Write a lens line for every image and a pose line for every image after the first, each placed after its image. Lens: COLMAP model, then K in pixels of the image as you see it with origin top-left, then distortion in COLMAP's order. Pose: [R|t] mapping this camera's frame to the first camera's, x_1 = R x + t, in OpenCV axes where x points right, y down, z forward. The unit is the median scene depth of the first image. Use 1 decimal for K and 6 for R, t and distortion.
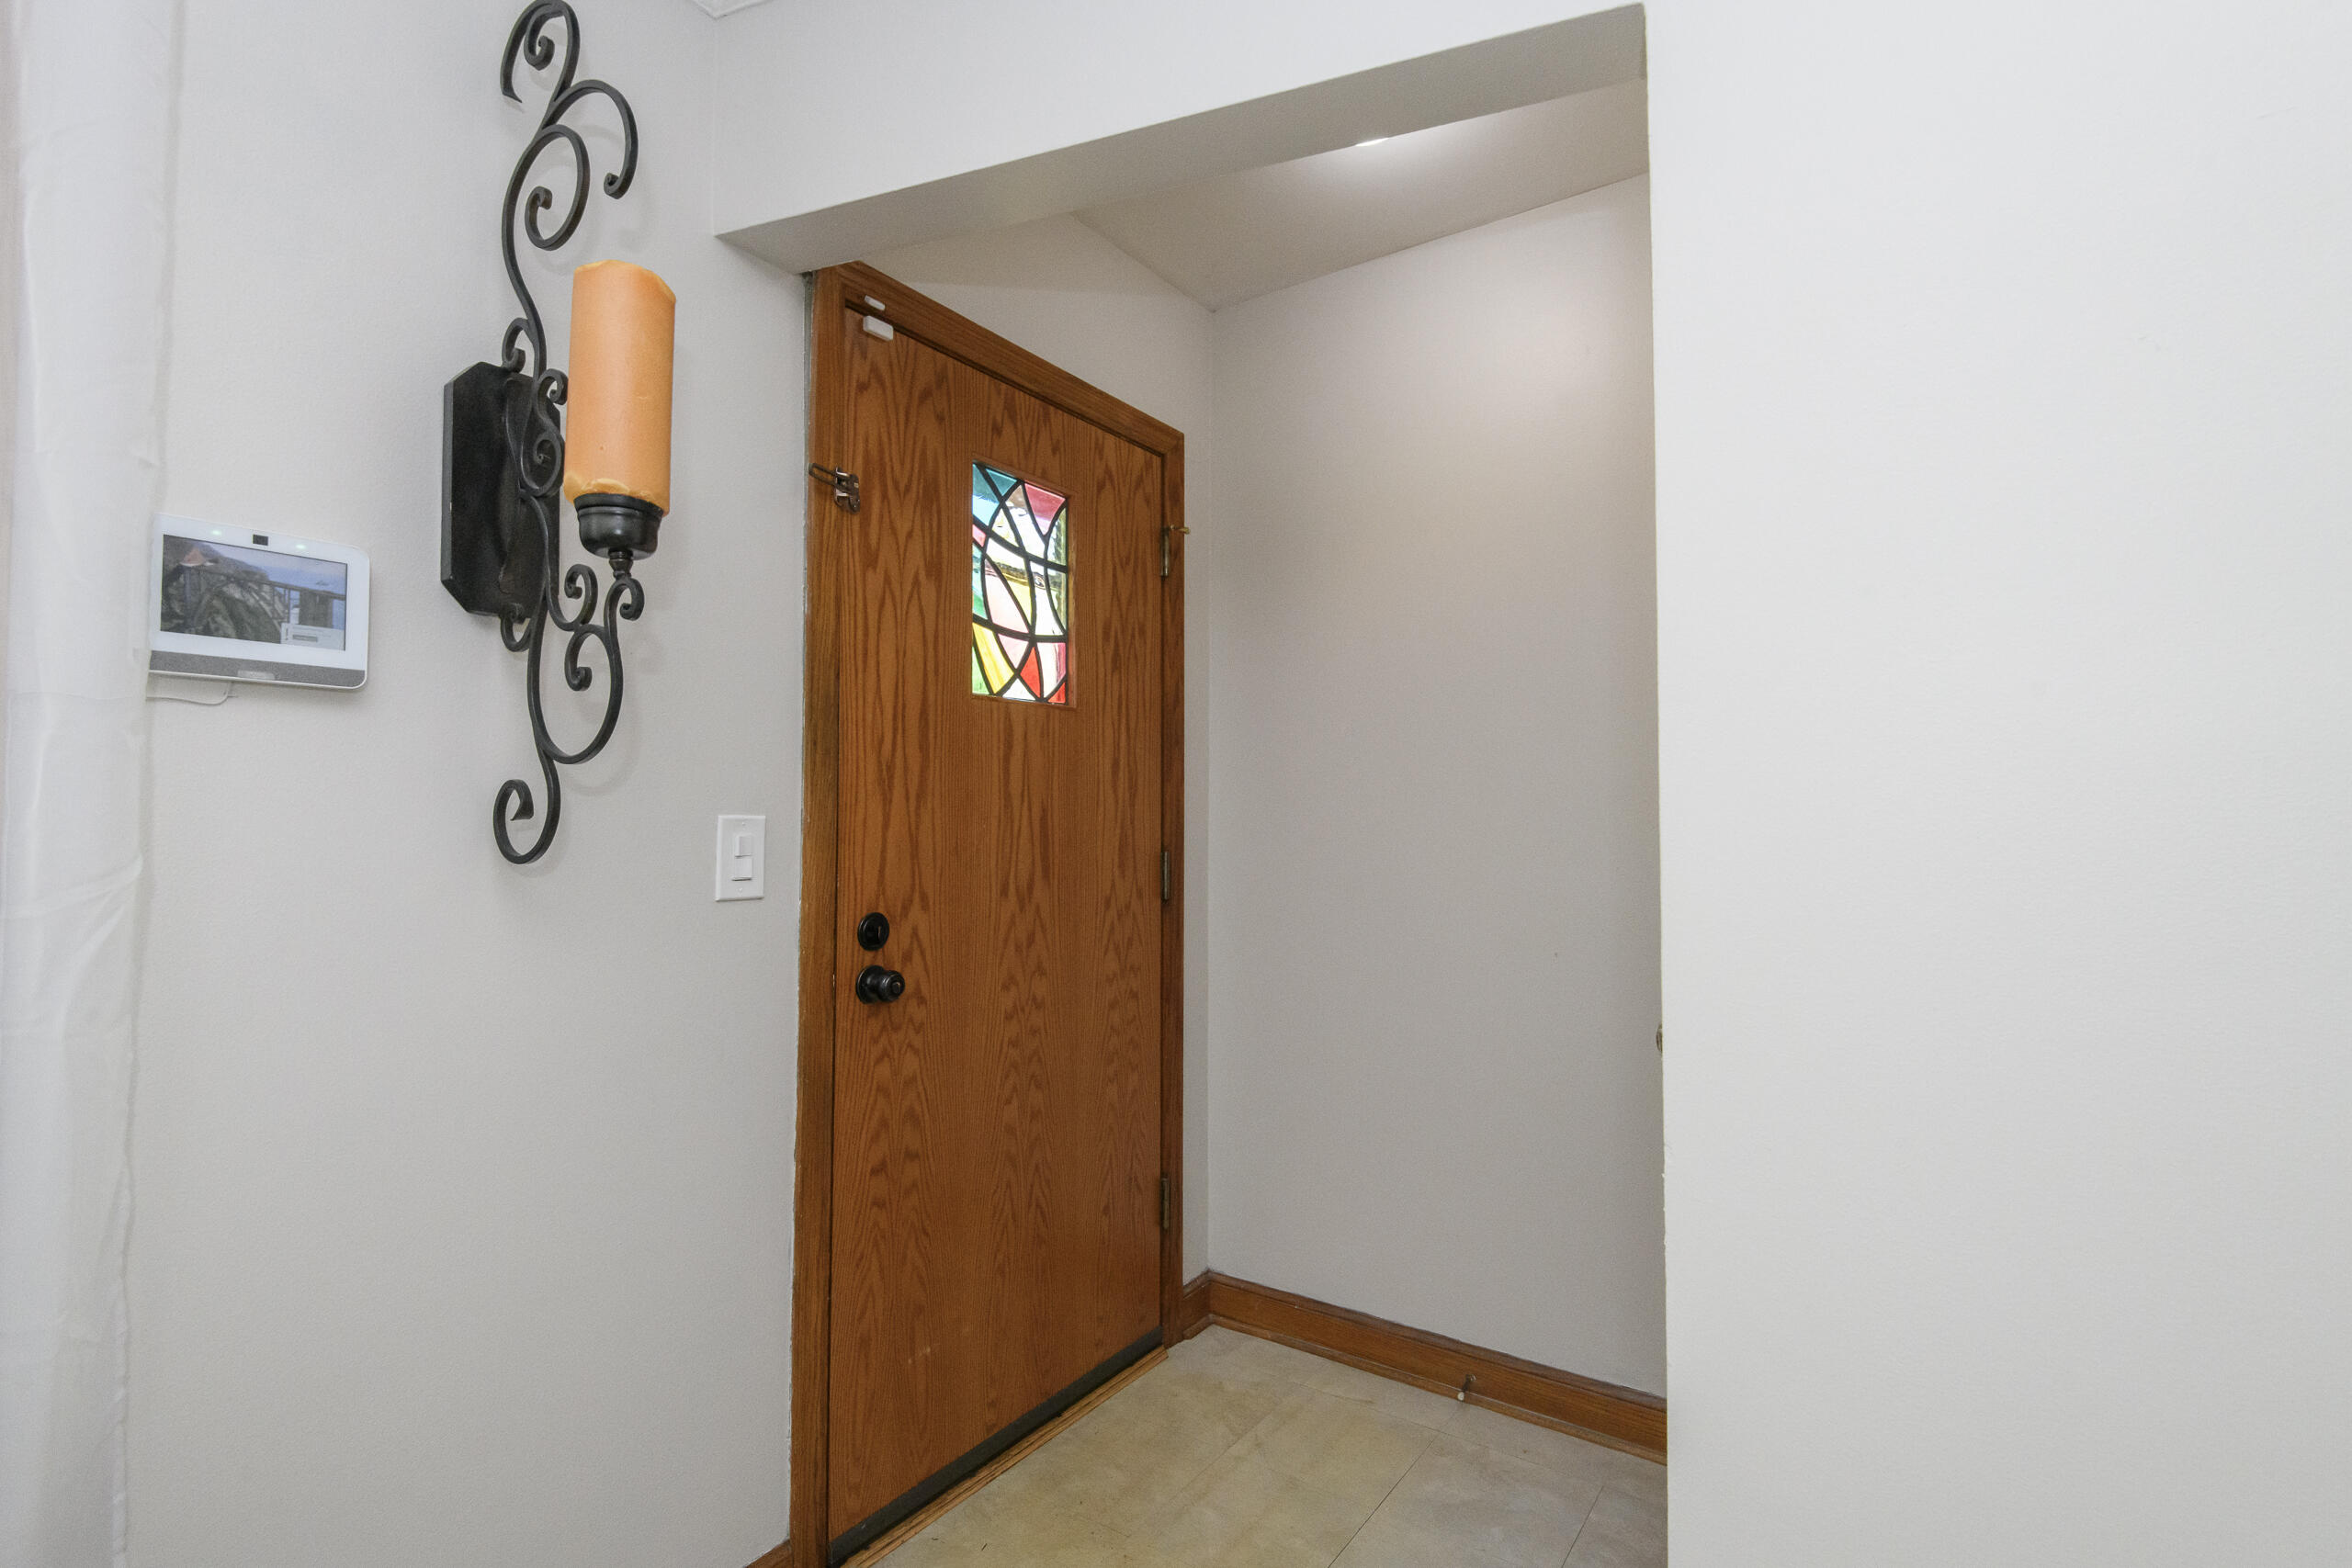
lens RADIAL K [[1078.8, 0, 1170.0], [0, 1078.8, 784.5], [0, 0, 1]] dist [0.019315, -0.013770]
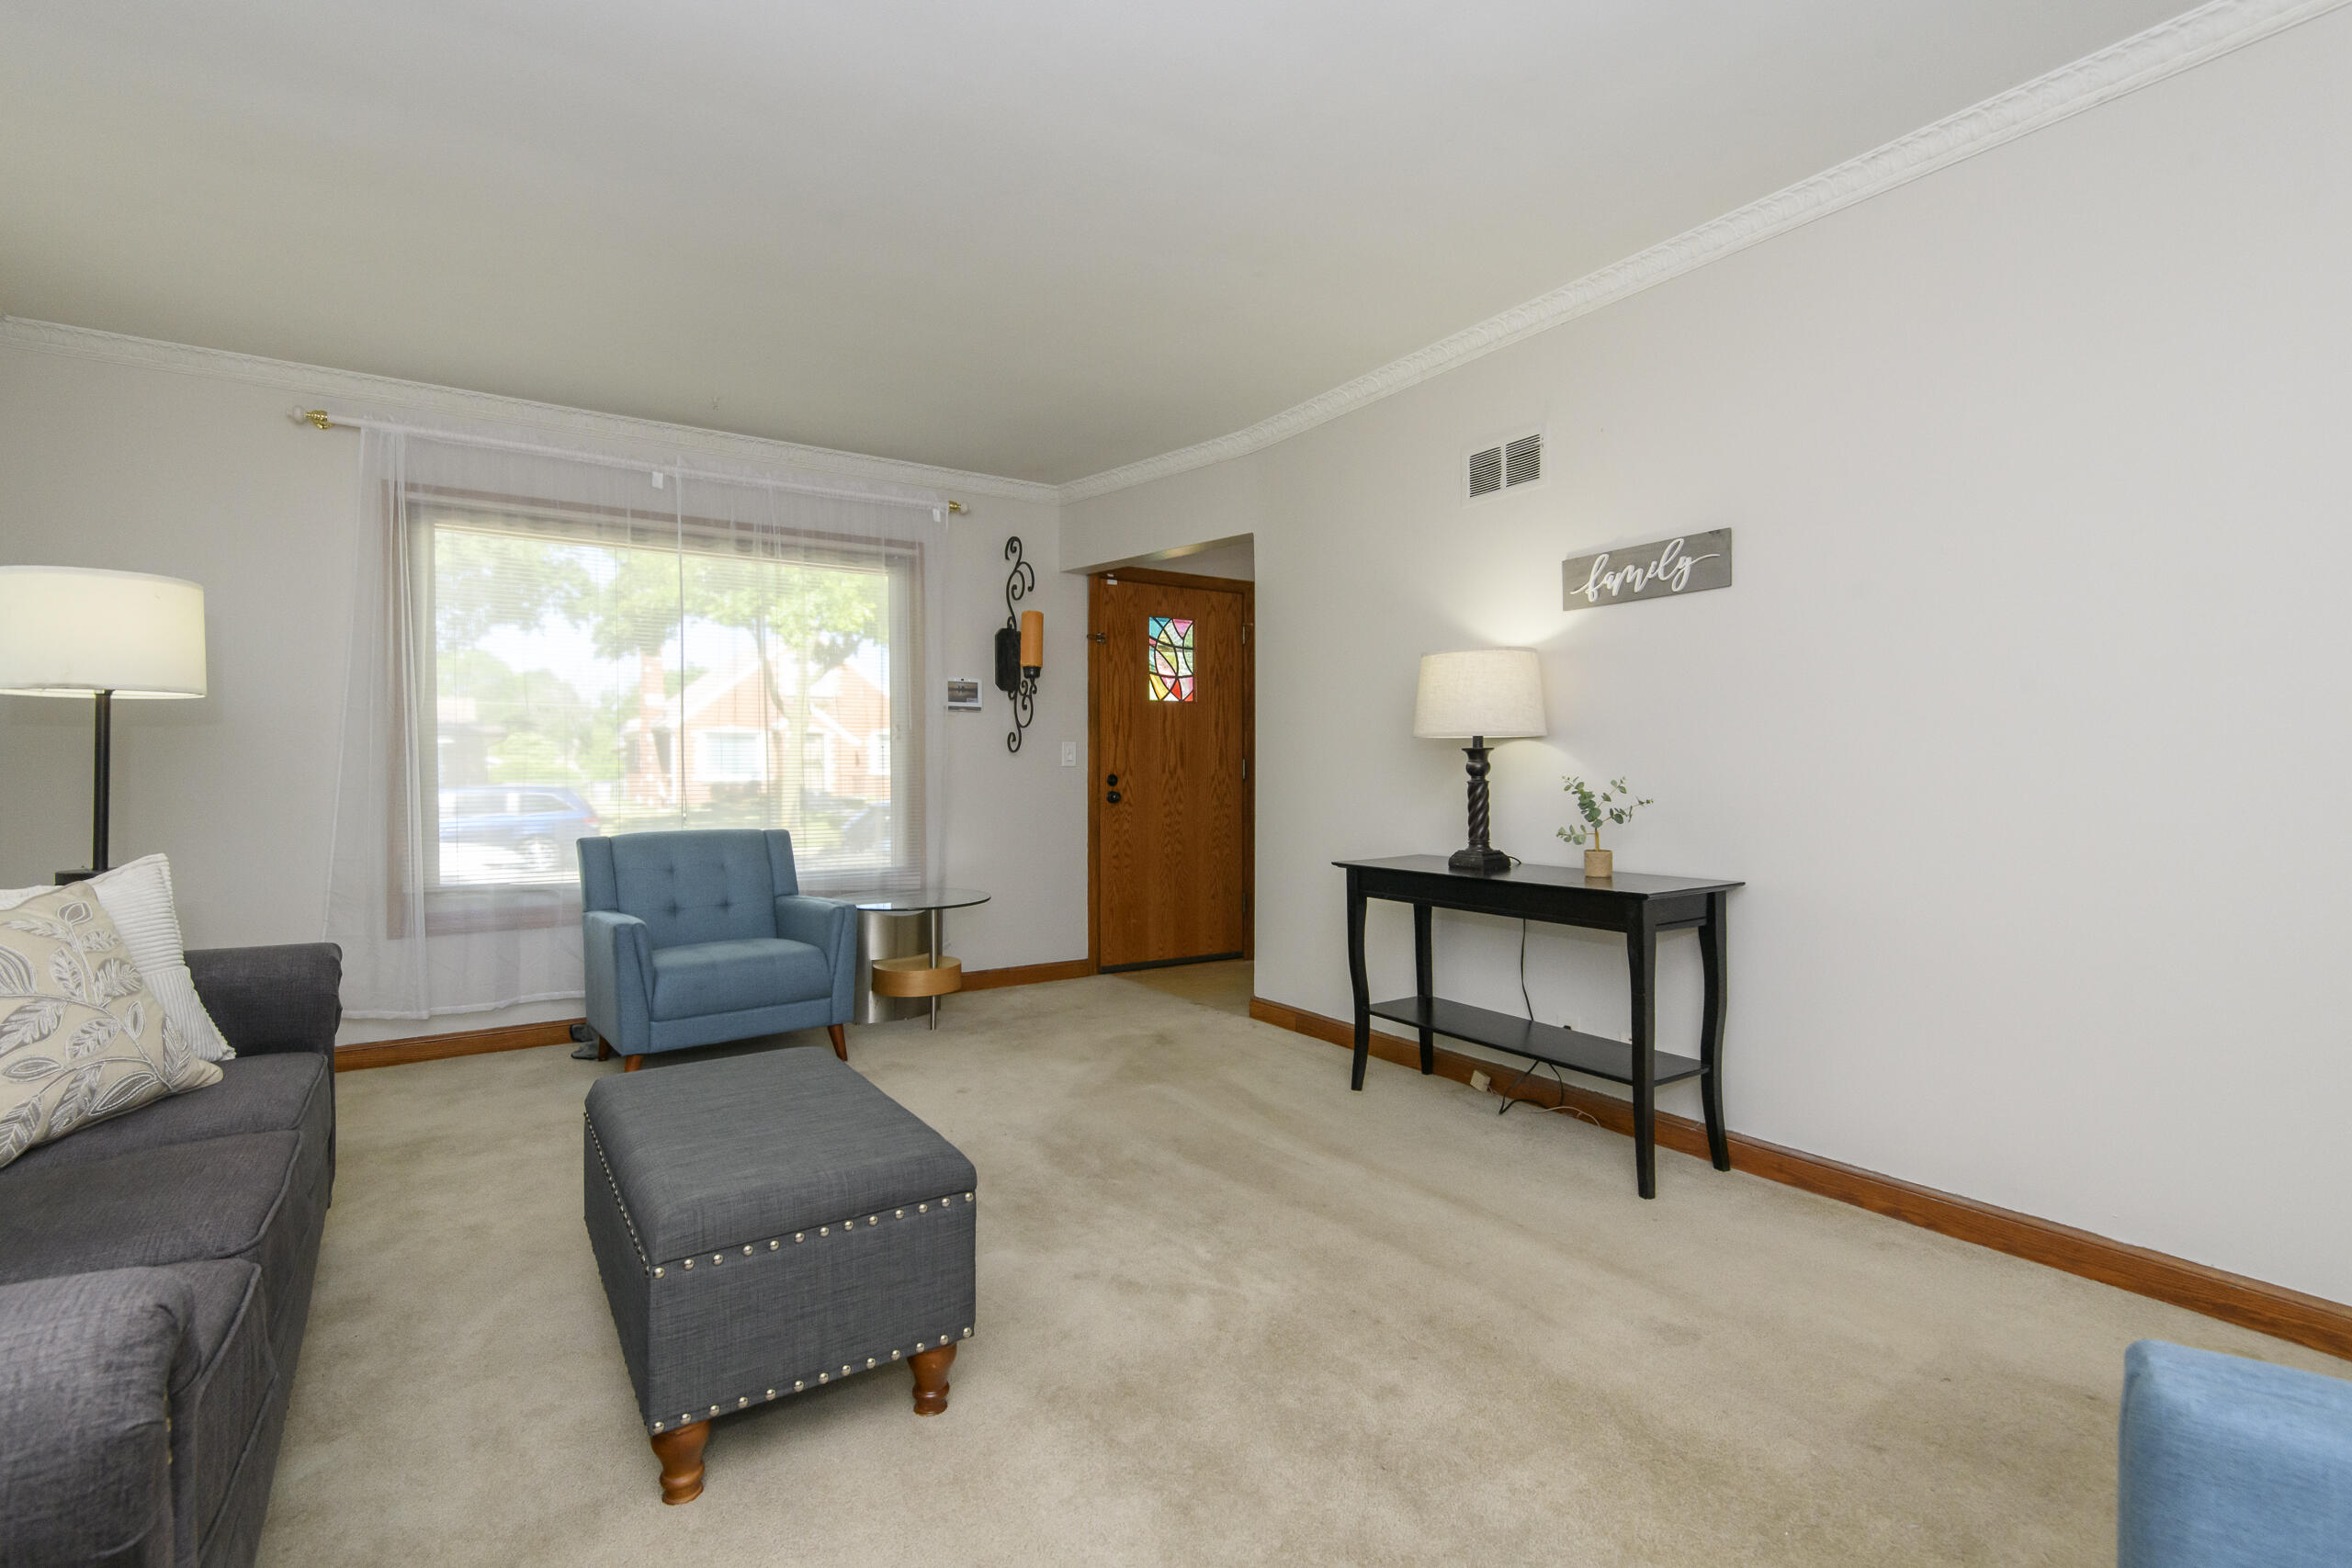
lens RADIAL K [[1078.8, 0, 1177.6], [0, 1078.8, 786.3], [0, 0, 1]] dist [0.019315, -0.013770]
pose [[0.927457, 0.000361, -0.373929, 1.014133], [0.014965, 0.999163, 0.038082, 0.037699], [0.373629, -0.040915, 0.926675, -1.724595]]
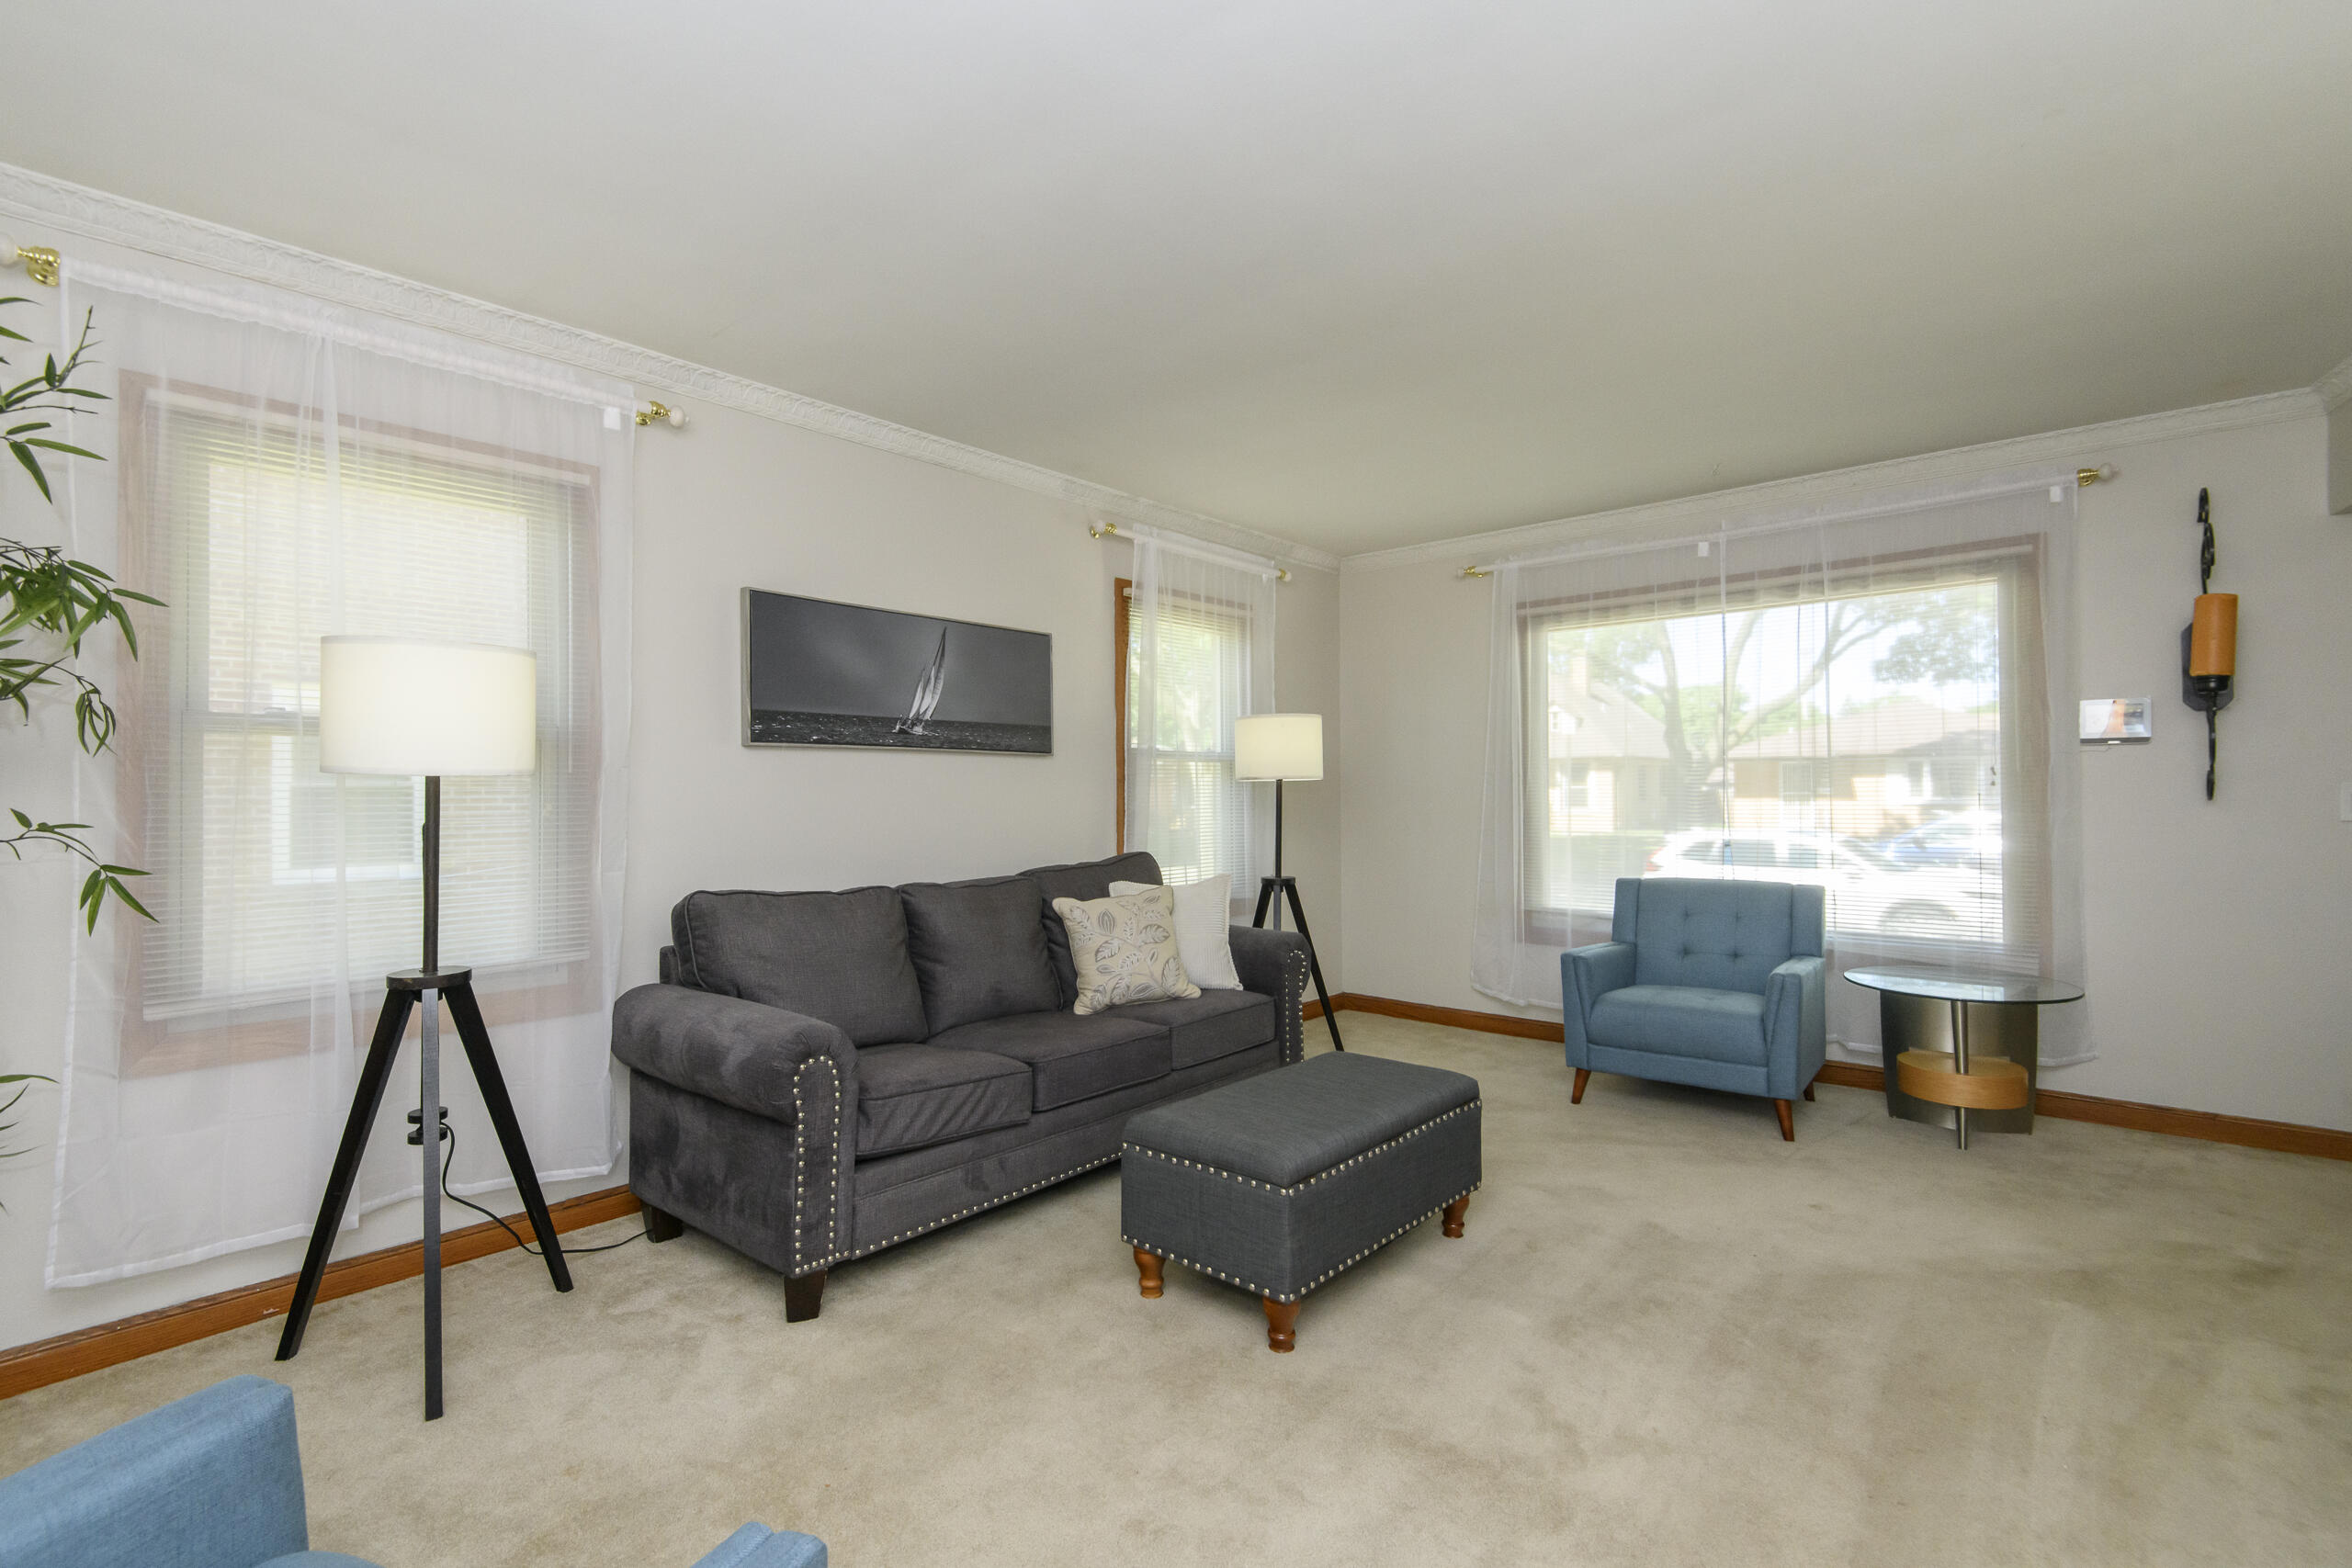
lens RADIAL K [[1078.8, 0, 1180.5], [0, 1078.8, 783.1], [0, 0, 1]] dist [0.019315, -0.013770]
pose [[-0.124164, -0.009451, -0.992217, 1.703396], [0.032418, 0.999382, -0.013576, -0.012950], [0.991732, -0.033851, -0.123781, -0.883658]]
